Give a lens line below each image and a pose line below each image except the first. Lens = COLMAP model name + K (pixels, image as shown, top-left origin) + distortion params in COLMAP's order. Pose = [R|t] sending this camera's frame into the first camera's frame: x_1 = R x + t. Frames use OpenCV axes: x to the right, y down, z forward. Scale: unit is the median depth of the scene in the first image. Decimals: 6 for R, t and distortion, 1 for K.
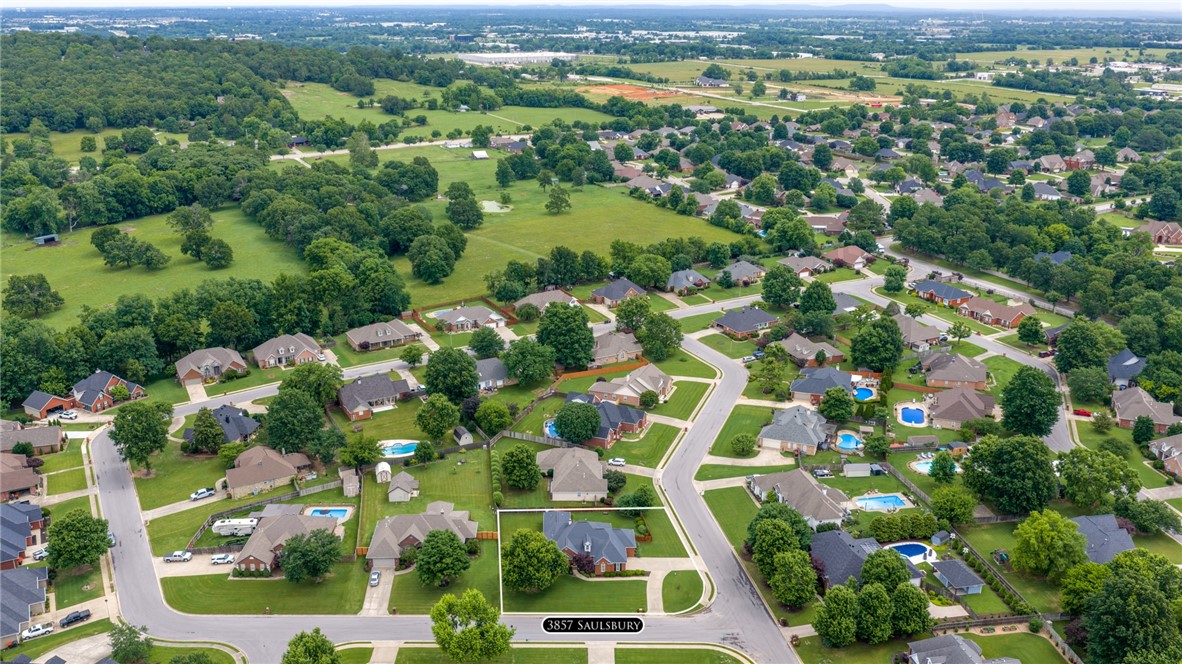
lens RADIAL K [[989.7, 0, 590.0], [0, 989.7, 332.0], [0, 0, 1]] dist [-0.014028, -0.005049]
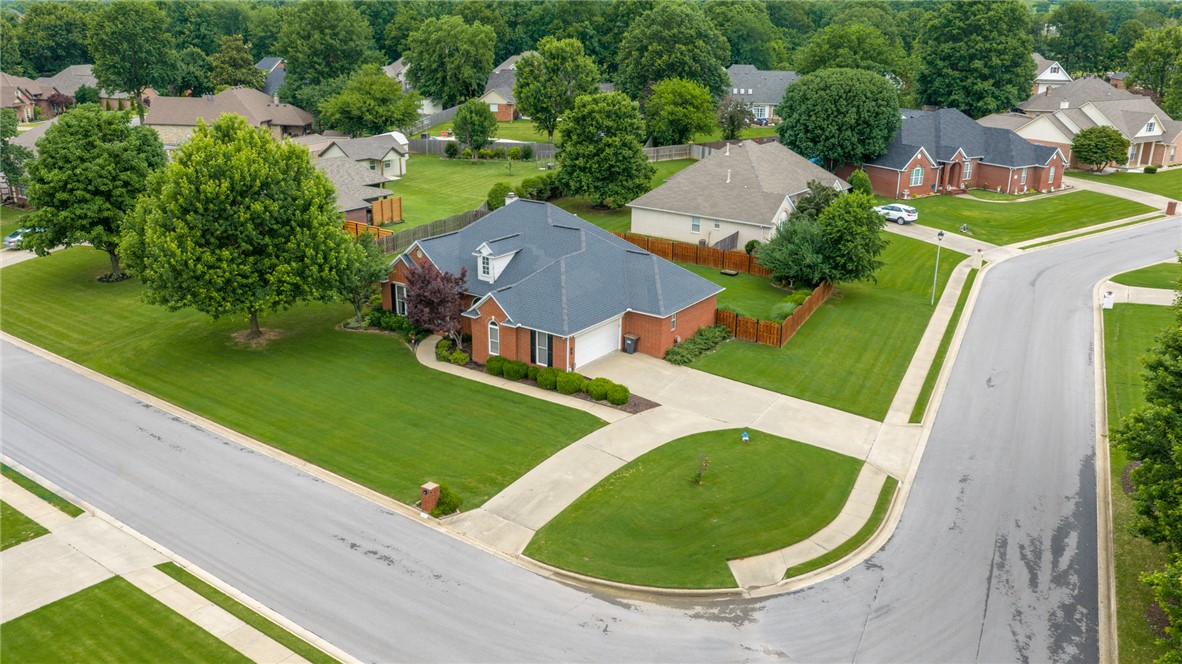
lens RADIAL K [[989.7, 0, 591.2], [0, 989.7, 333.2], [0, 0, 1]] dist [-0.014028, -0.005049]
pose [[0.797602, 0.197443, -0.569954, 0.171802], [-0.216675, 0.975625, 0.034756, 0.213596], [0.562924, 0.095774, 0.820941, 0.770181]]
